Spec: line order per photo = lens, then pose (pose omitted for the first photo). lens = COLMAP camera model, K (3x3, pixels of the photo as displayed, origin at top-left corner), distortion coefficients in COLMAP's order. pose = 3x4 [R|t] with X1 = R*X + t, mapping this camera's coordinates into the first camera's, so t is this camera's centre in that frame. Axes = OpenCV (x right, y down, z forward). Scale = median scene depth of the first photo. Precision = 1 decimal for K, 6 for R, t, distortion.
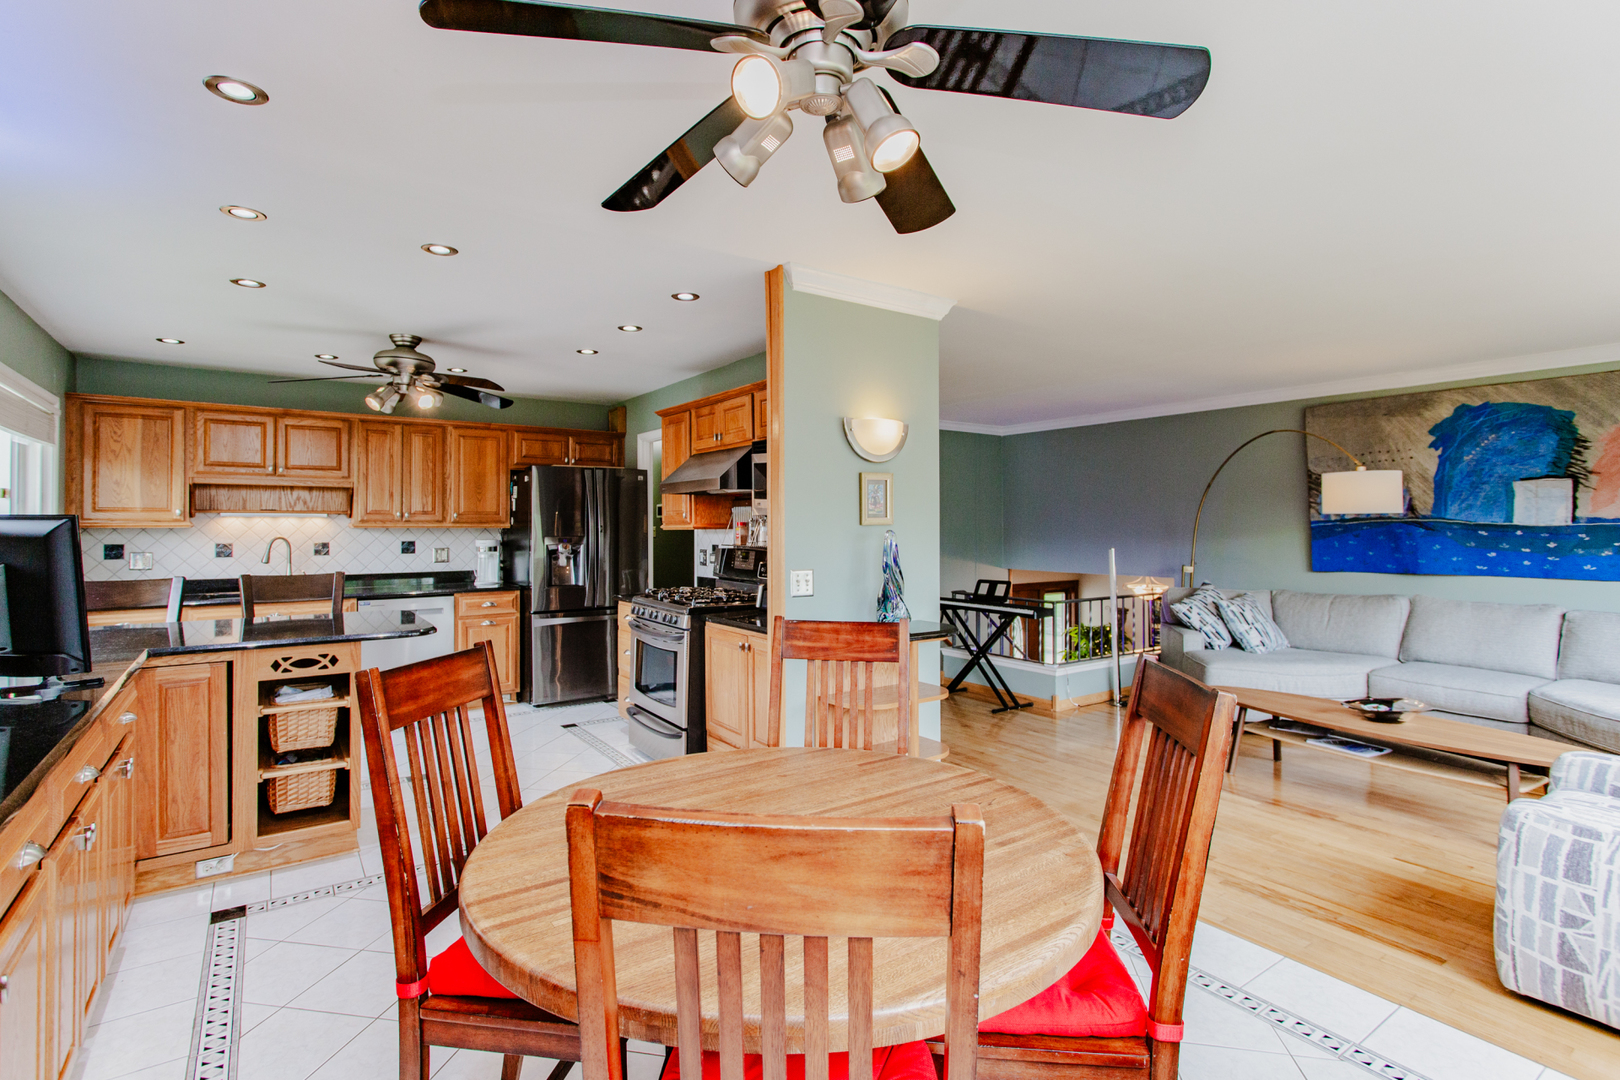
lens RADIAL K [[775.0, 0, 805.4], [0, 775.0, 536.6], [0, 0, 1]] dist [0.001339, -0.000476]
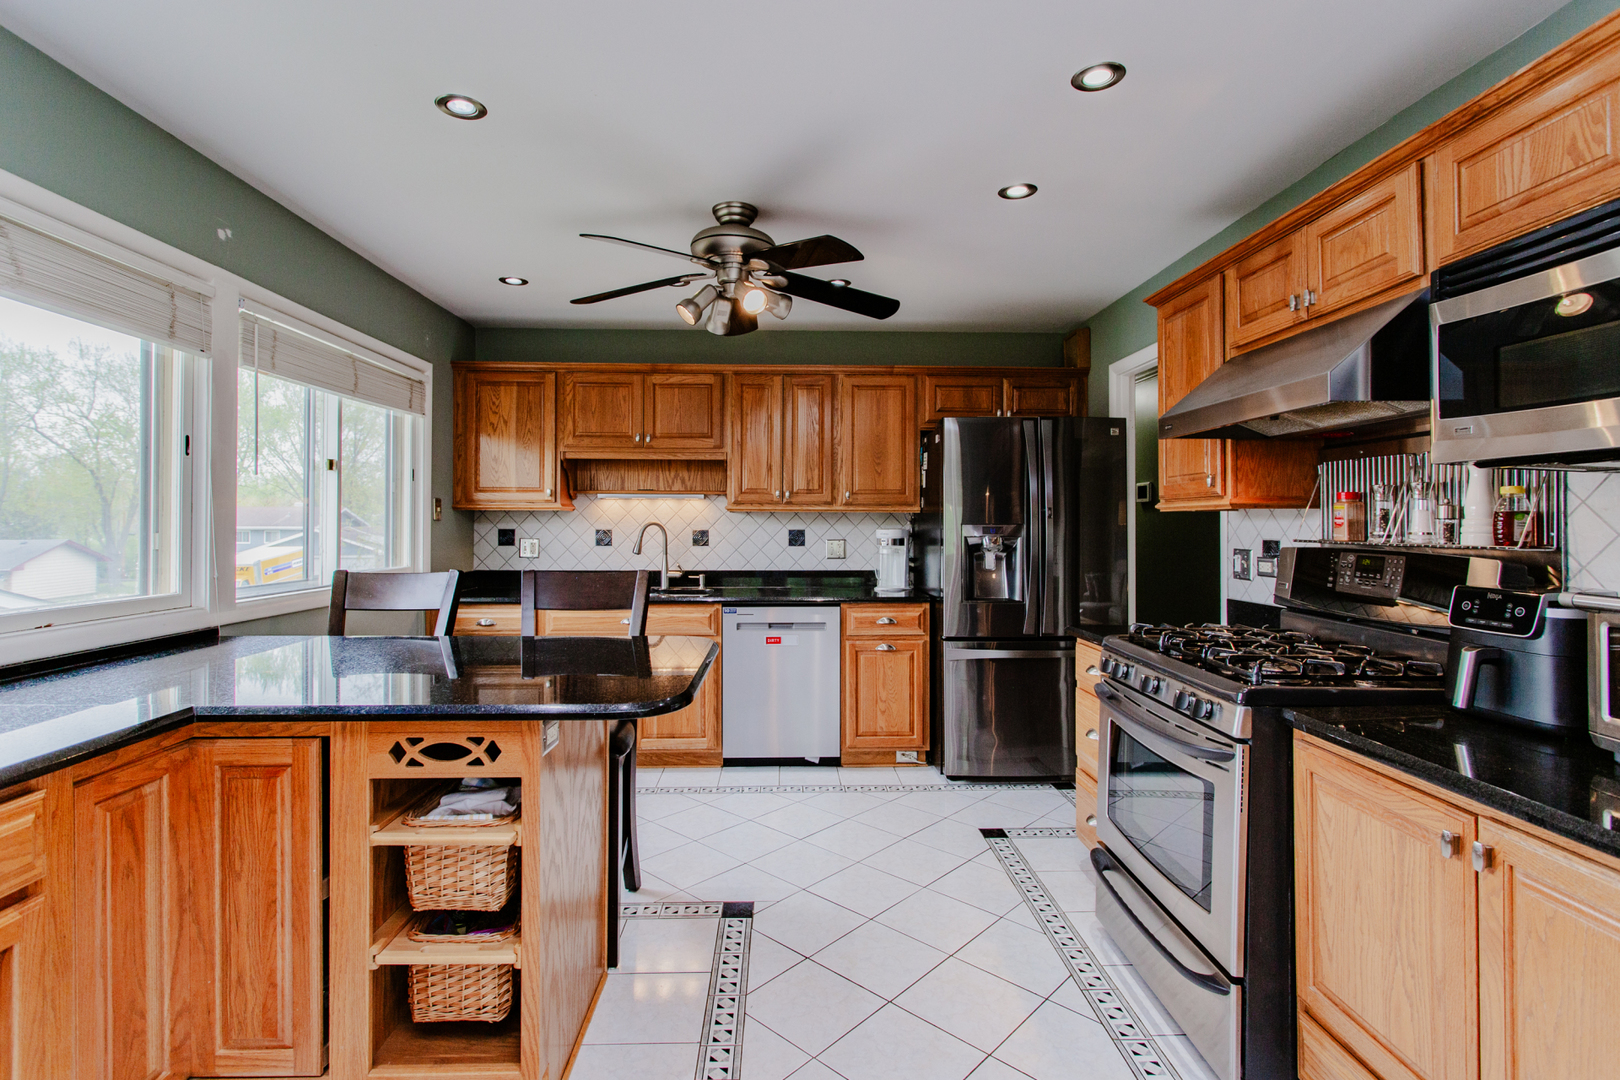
lens RADIAL K [[769.5, 0, 804.5], [0, 769.5, 509.5], [0, 0, 1]] dist [0.001275, 0.000029]
pose [[0.834974, -0.006201, -0.550254, -0.095304], [-0.011174, 0.999539, -0.028221, 0.008061], [0.550176, 0.029713, 0.834520, 0.412226]]
